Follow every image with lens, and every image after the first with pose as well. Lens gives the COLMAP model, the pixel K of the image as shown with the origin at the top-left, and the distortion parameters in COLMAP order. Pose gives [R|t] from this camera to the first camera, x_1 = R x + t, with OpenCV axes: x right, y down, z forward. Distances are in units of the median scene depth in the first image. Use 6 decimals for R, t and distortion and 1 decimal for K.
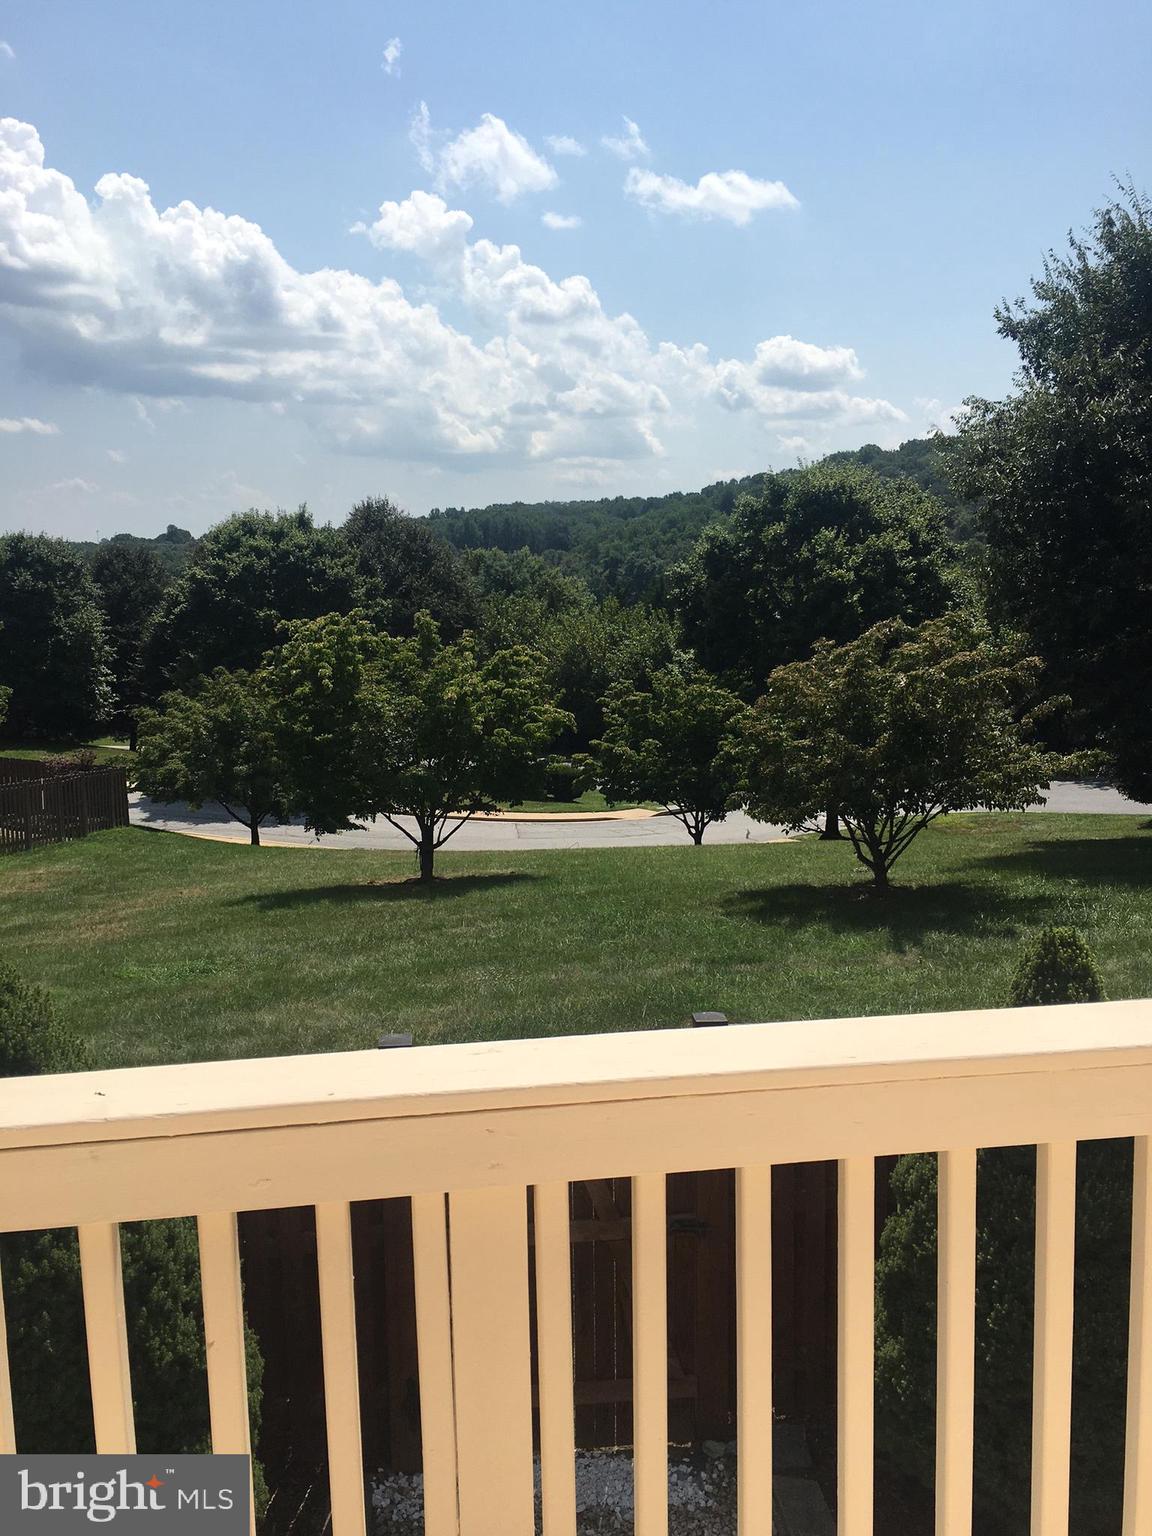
lens RADIAL K [[1317.7, 0, 573.4], [0, 1317.7, 761.0], [0, 0, 1]] dist [0.075821, -0.108186]
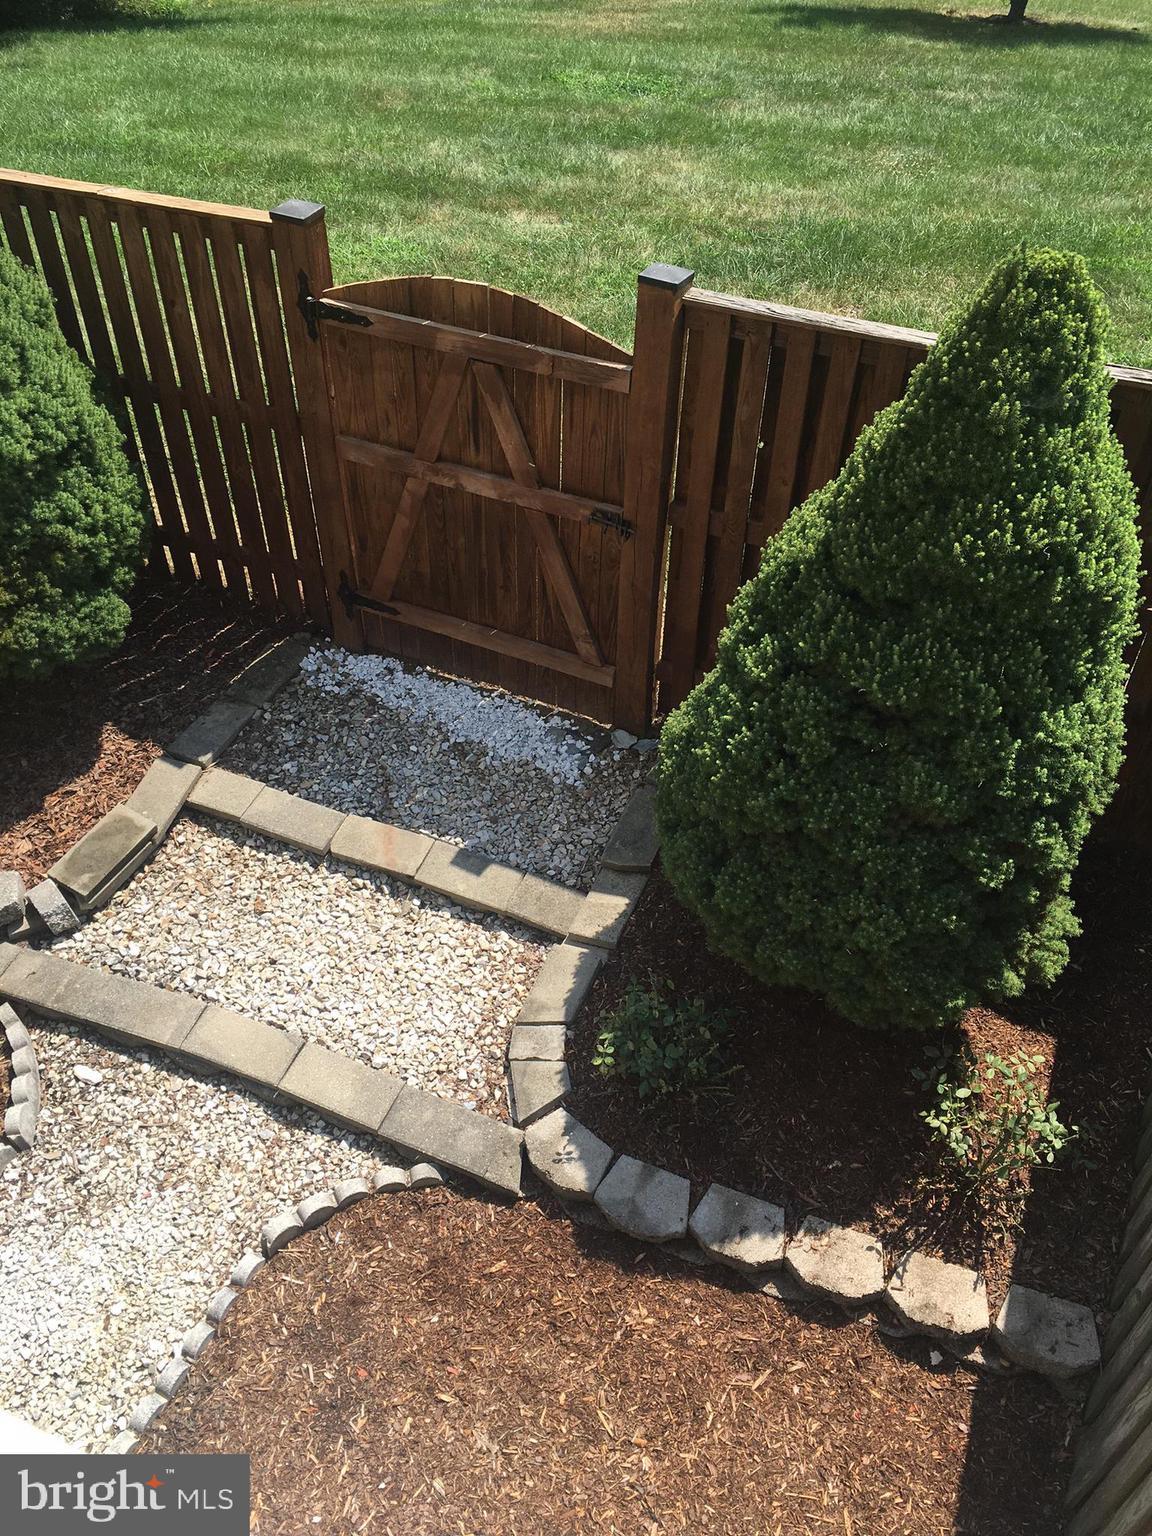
lens RADIAL K [[1307.8, 0, 576.0], [0, 1307.8, 768.0], [0, 0, 1]] dist [0.014064, 0.012382]
pose [[0.864650, 0.365376, -0.344791, 0.102495], [-0.096016, 0.793861, 0.600471, -0.004085], [0.493114, -0.486092, 0.721494, 0.079859]]
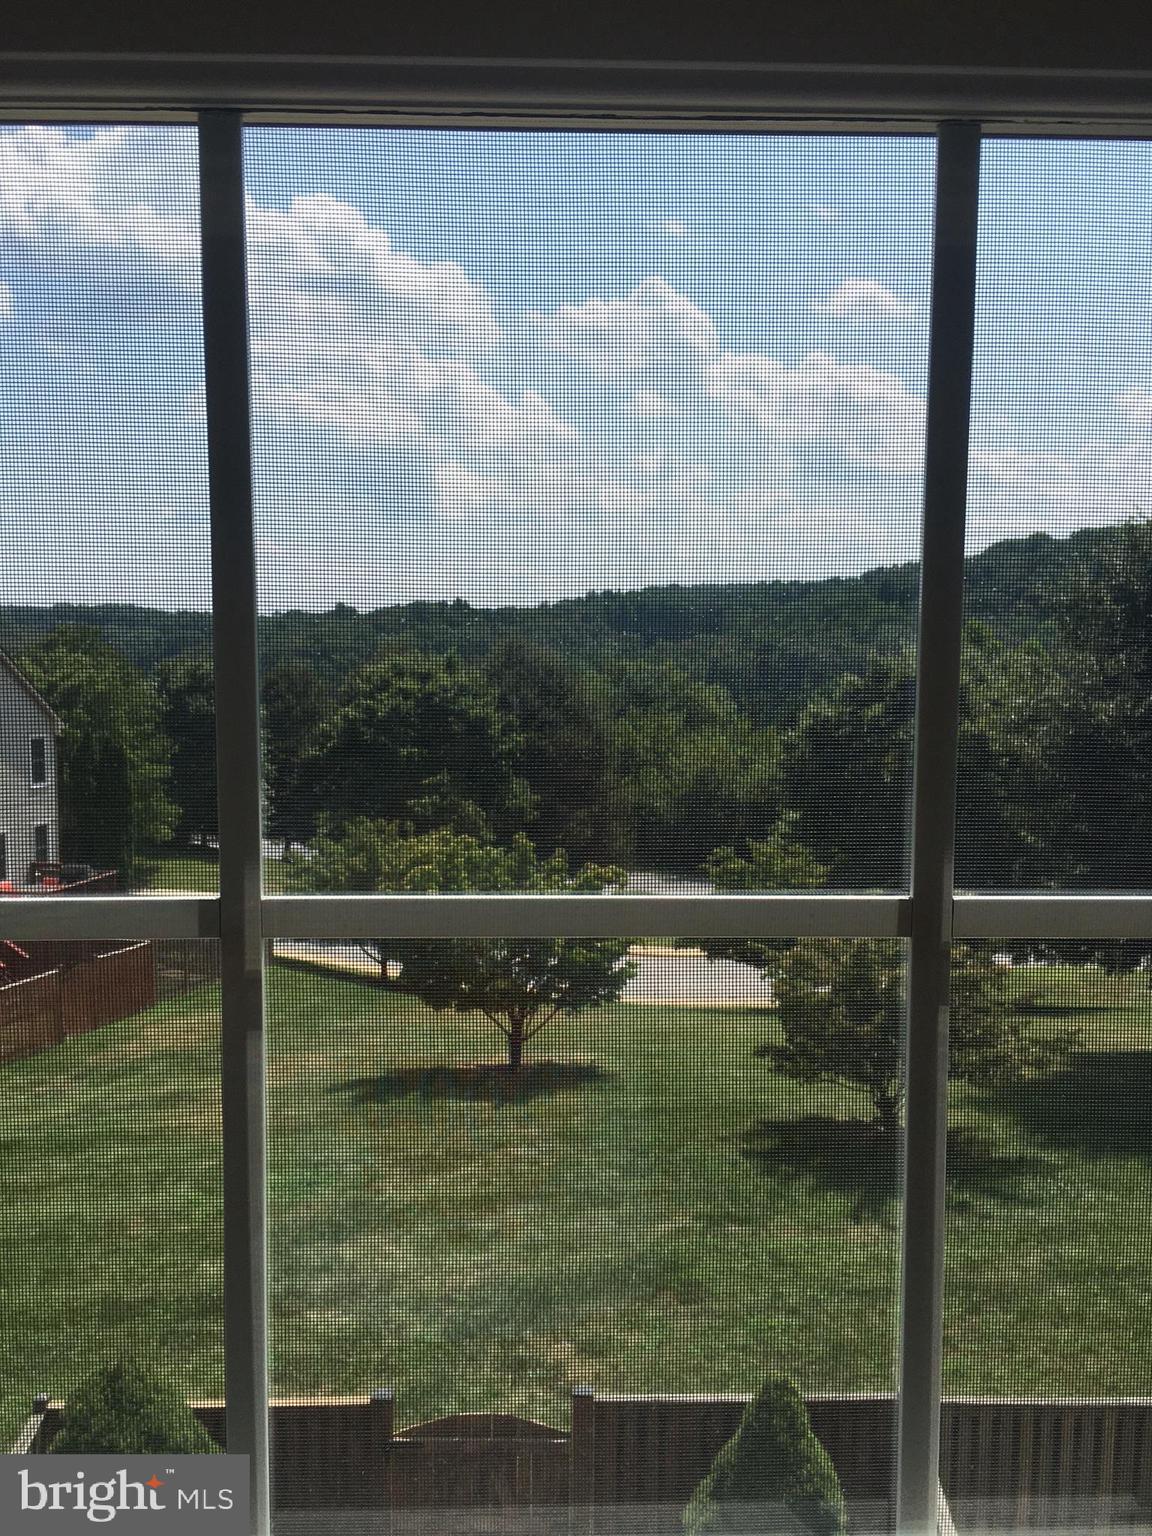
lens RADIAL K [[1317.7, 0, 573.4], [0, 1317.7, 761.0], [0, 0, 1]] dist [0.075821, -0.108186]
pose [[0.993172, 0.032371, -0.112075, 0.060624], [-0.039392, 0.997360, -0.061009, -0.110901], [0.109804, 0.065007, 0.991825, -0.150176]]
